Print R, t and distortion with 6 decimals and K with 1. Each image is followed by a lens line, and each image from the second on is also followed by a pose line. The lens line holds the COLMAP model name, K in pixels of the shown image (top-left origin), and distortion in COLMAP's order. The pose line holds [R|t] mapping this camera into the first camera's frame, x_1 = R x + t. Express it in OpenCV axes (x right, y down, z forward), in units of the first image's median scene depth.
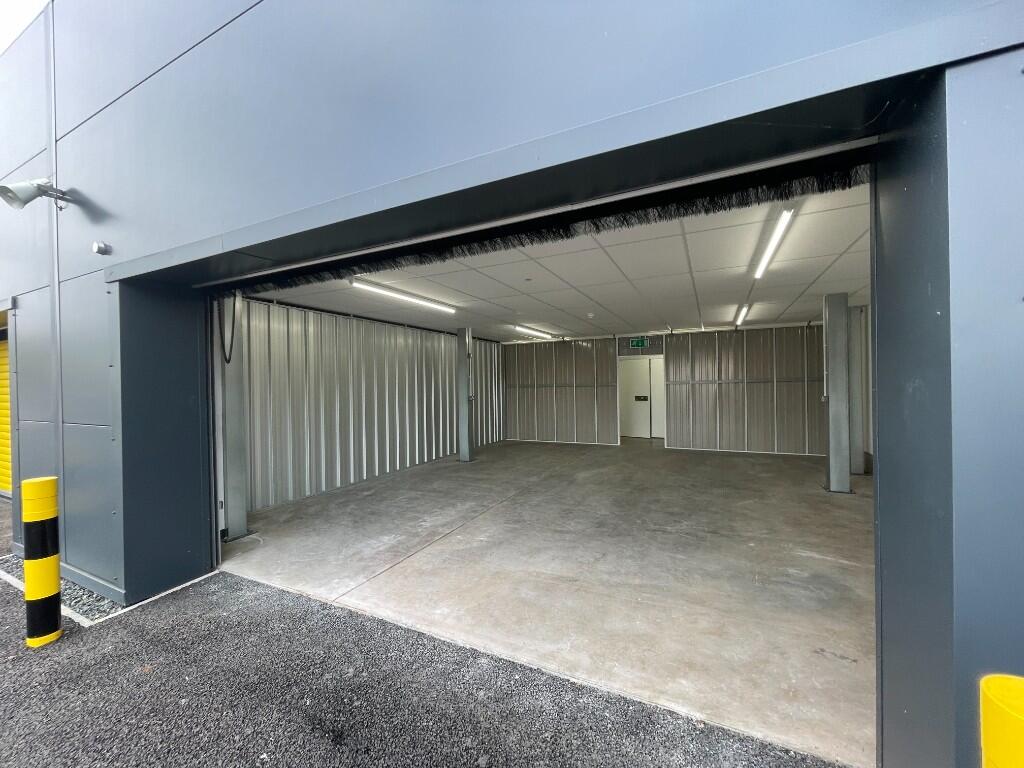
lens RADIAL K [[409.6, 0, 506.4], [0, 409.6, 383.4], [0, 0, 1]] dist [-0.002848, 0.001330]
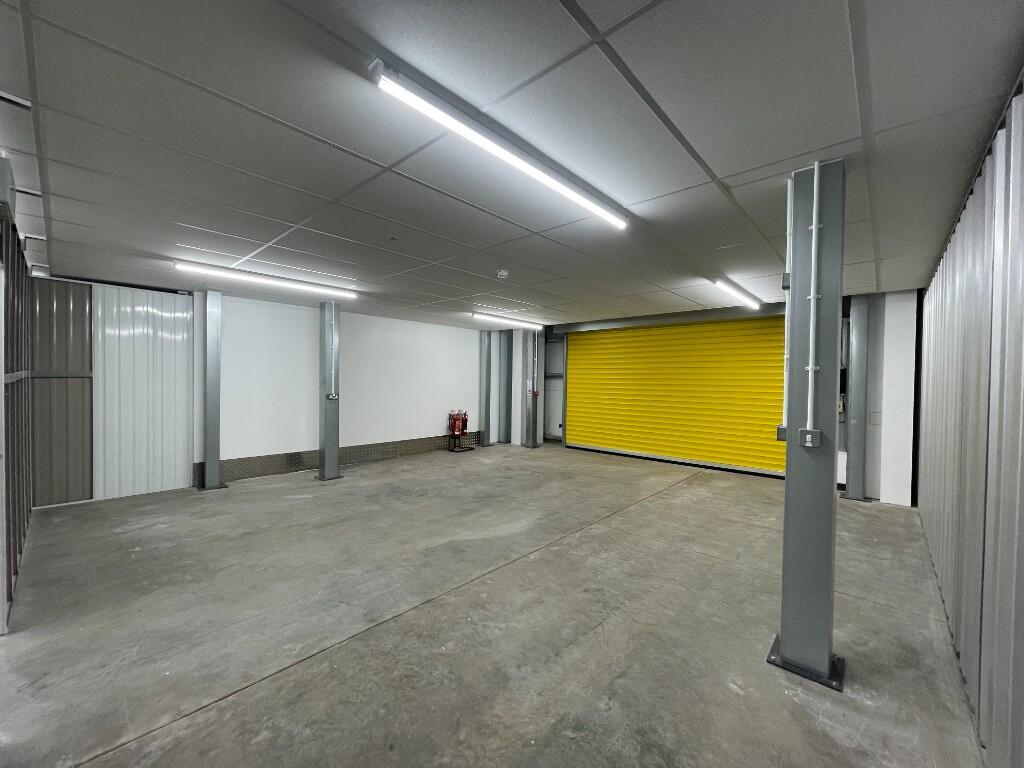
lens RADIAL K [[409.6, 0, 512.5], [0, 409.6, 386.7], [0, 0, 1]] dist [-0.002848, 0.001330]
pose [[-0.963223, -0.004783, 0.268660, 0.045028], [-0.003434, 0.999979, 0.005493, 0.014066], [-0.268681, 0.004368, -0.963219, 3.125556]]
